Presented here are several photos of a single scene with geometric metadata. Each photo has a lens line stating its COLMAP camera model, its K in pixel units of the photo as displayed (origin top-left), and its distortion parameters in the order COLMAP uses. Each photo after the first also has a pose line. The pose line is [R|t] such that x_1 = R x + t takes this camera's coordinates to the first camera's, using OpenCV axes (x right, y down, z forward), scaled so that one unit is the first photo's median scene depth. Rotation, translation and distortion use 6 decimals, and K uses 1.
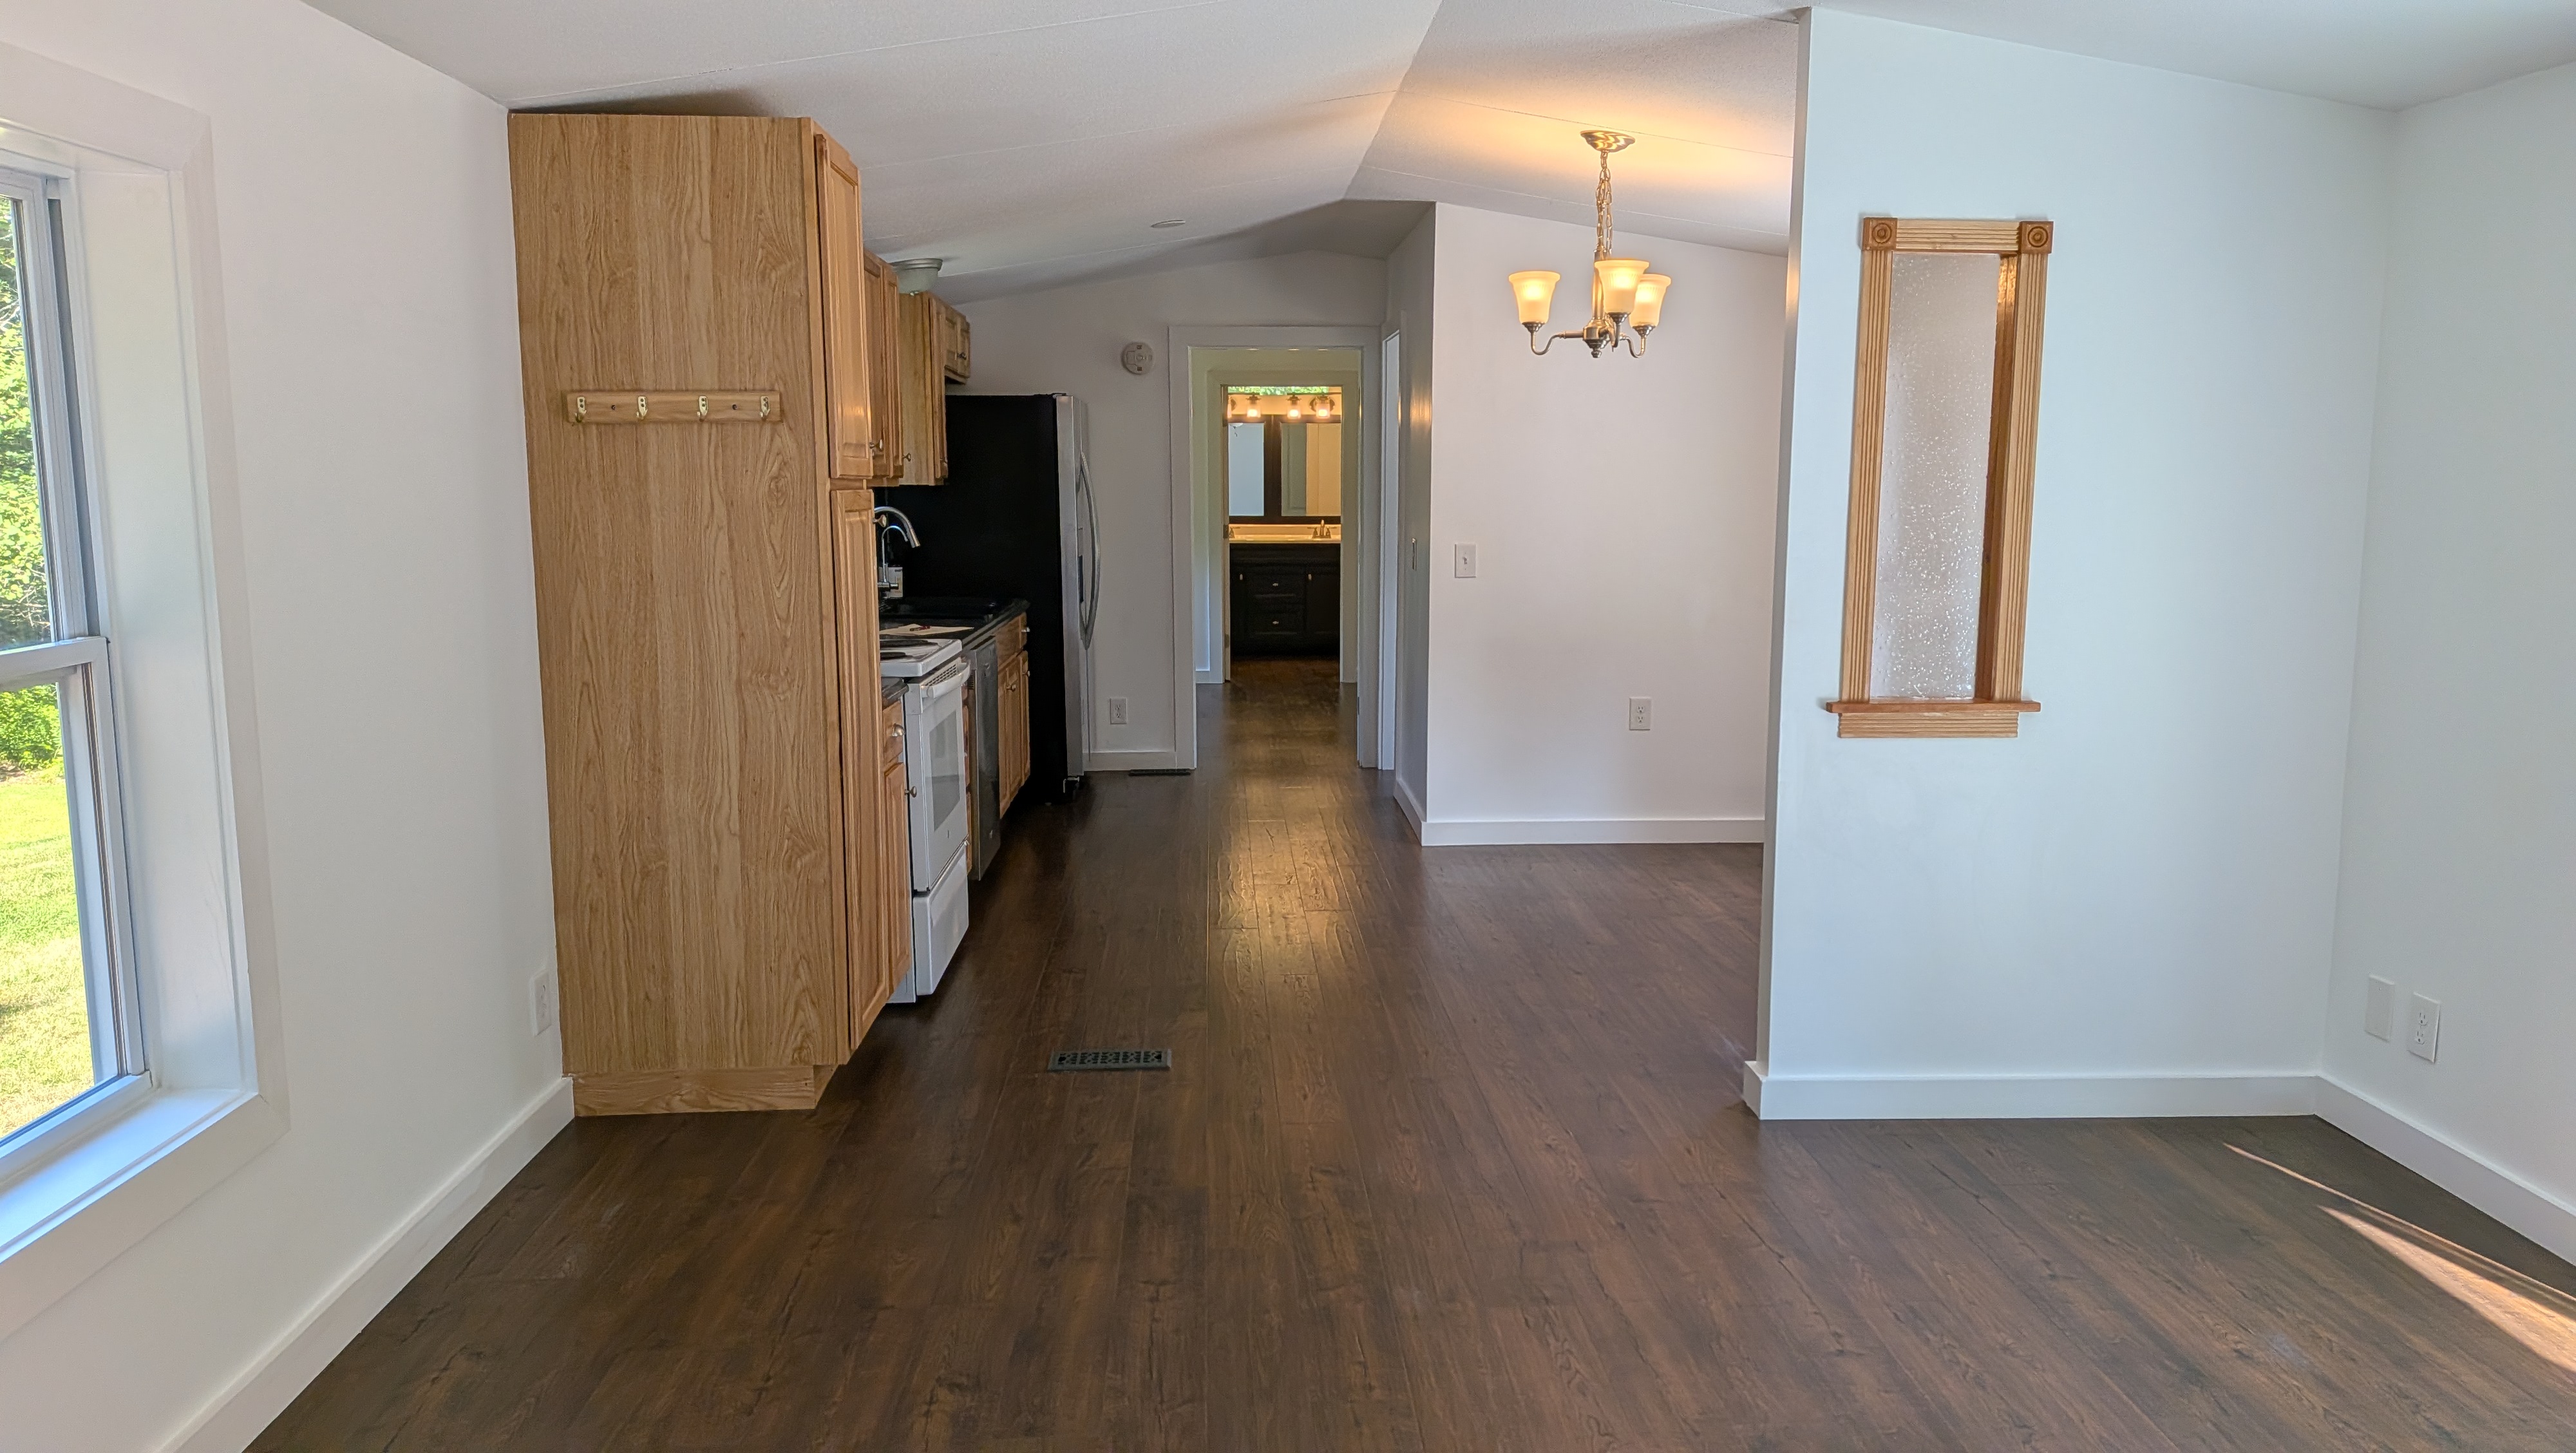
lens RADIAL K [[1861.8, 0, 1288.0], [0, 1861.8, 726.5], [0, 0, 1]] dist [0.100029, -0.197282]
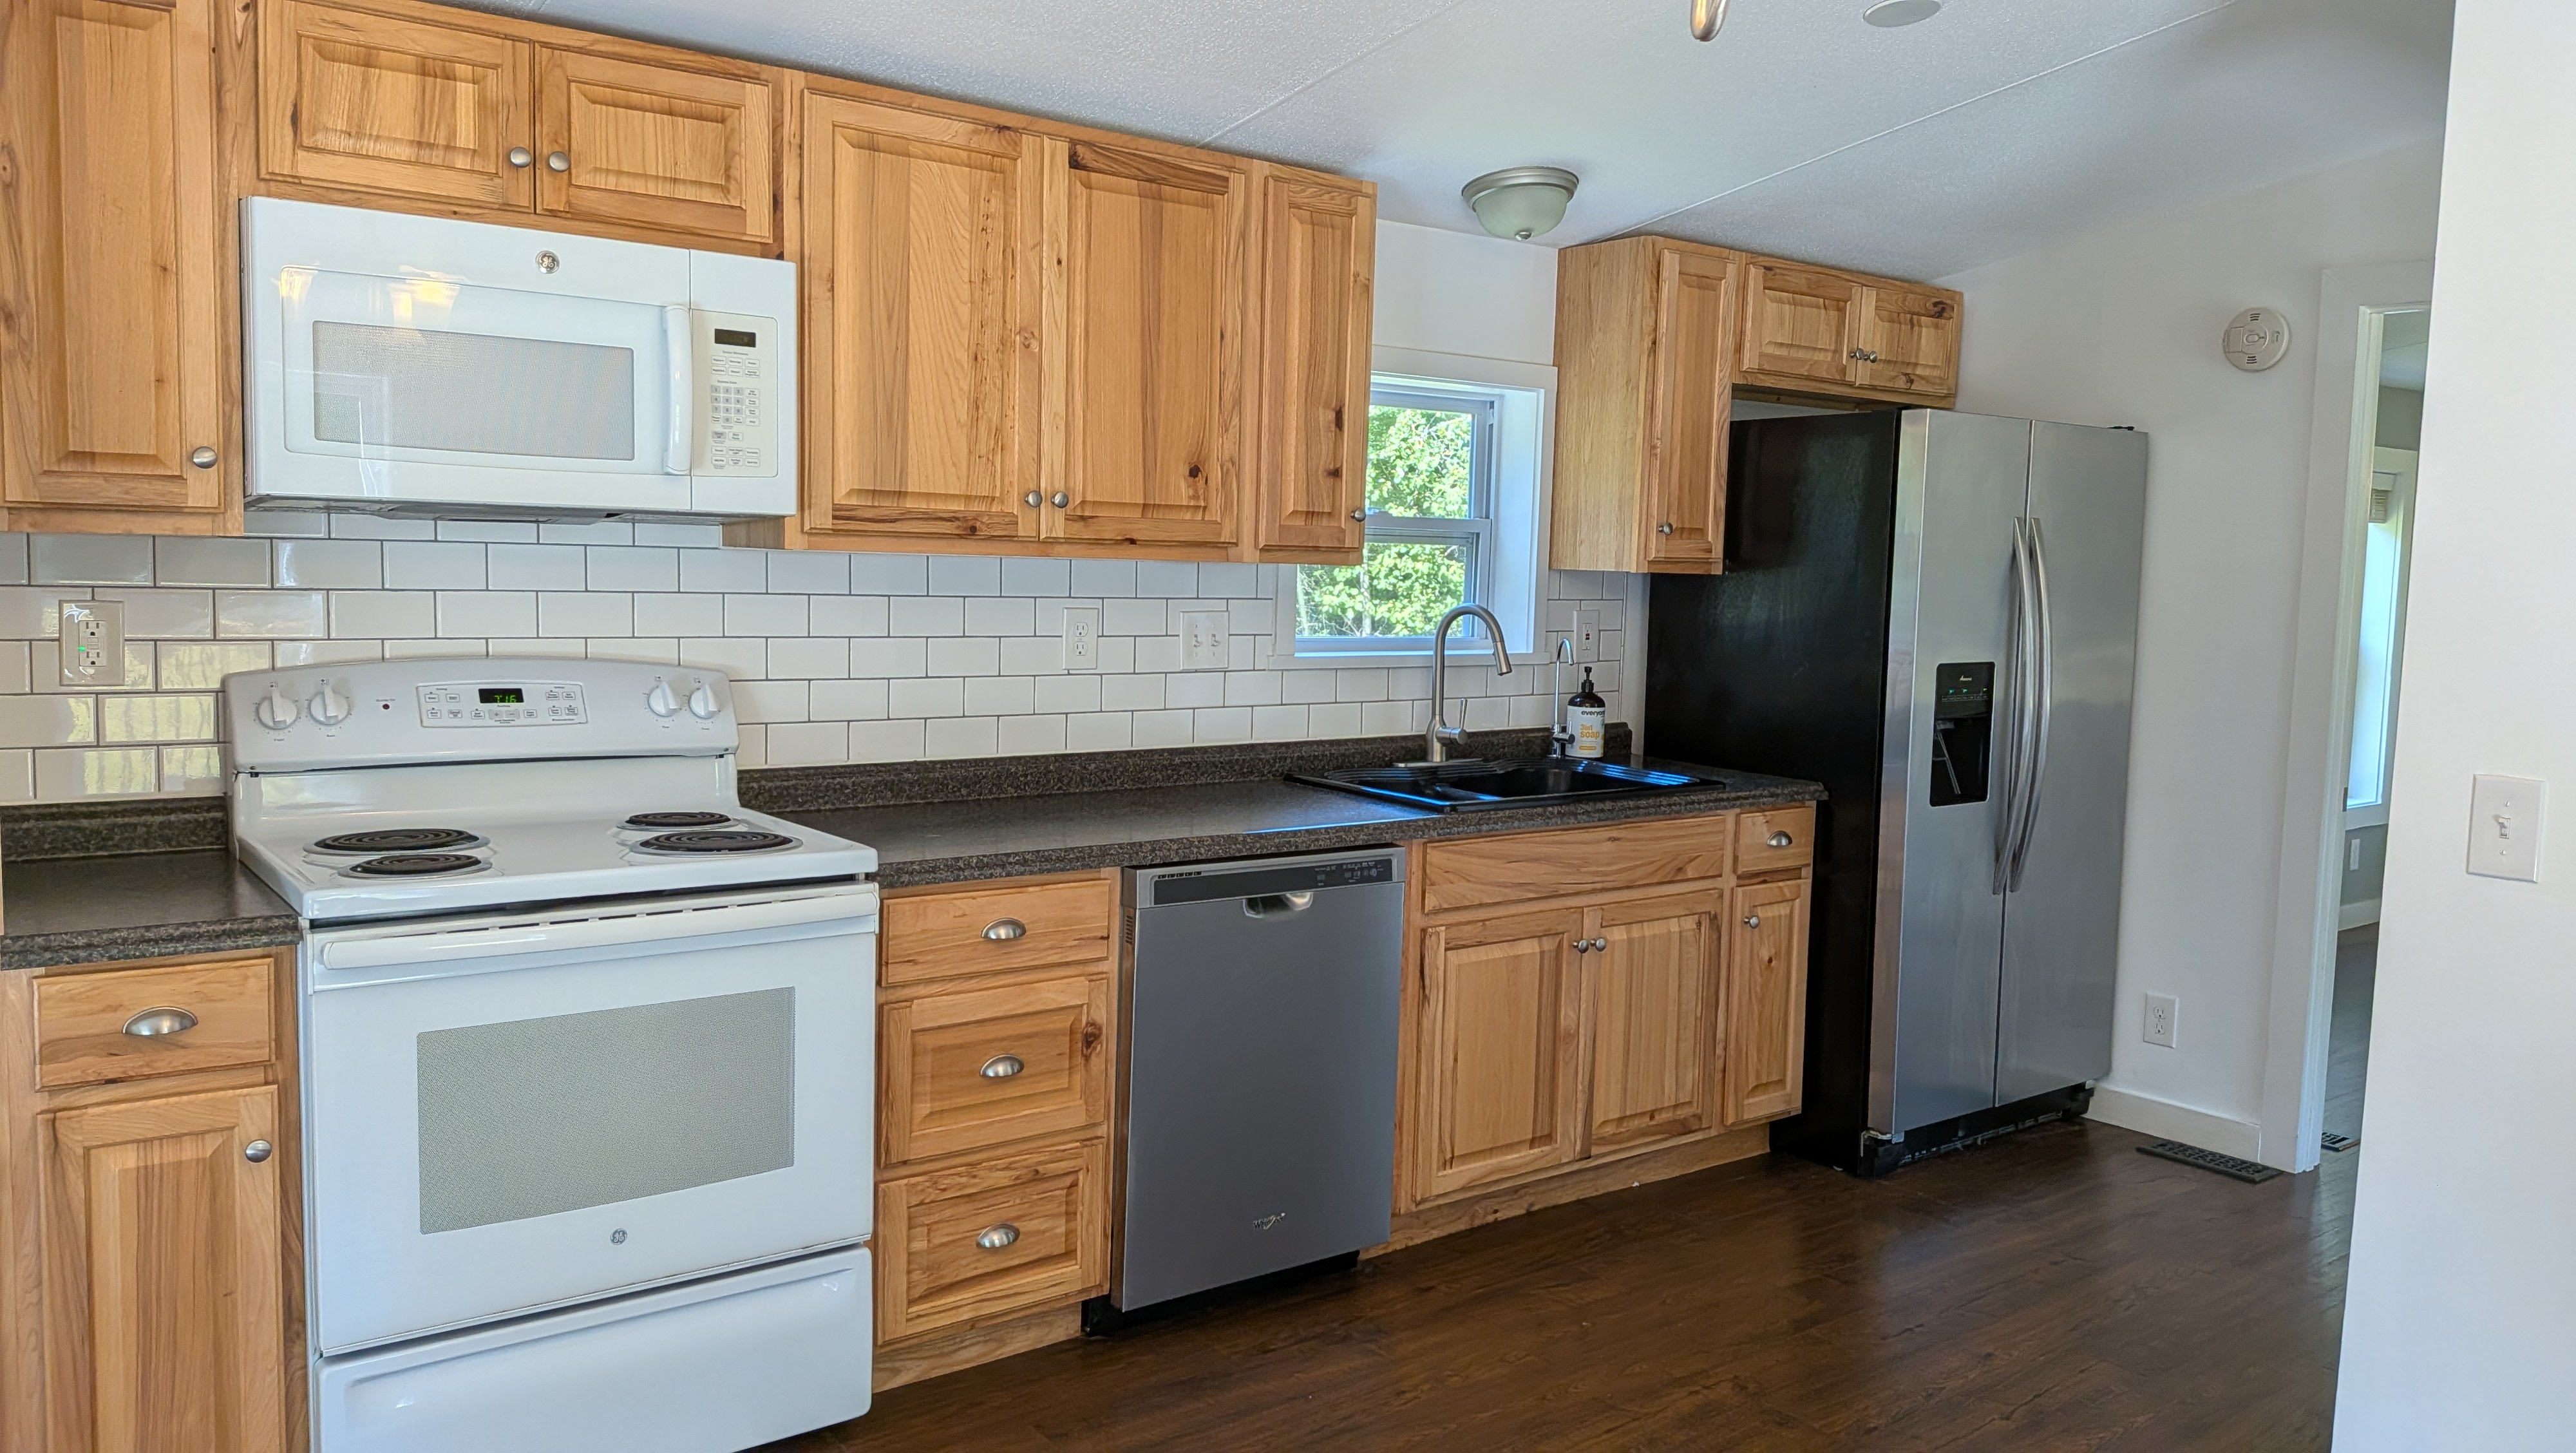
lens RADIAL K [[1857.1, 0, 1288.0], [0, 1857.1, 726.5], [0, 0, 1]] dist [0.042630, -0.095074]
pose [[0.568132, 0.094717, -0.817469, 0.320465], [-0.140134, 0.989981, 0.017313, -0.109635], [0.810918, 0.104719, 0.575713, 0.847940]]
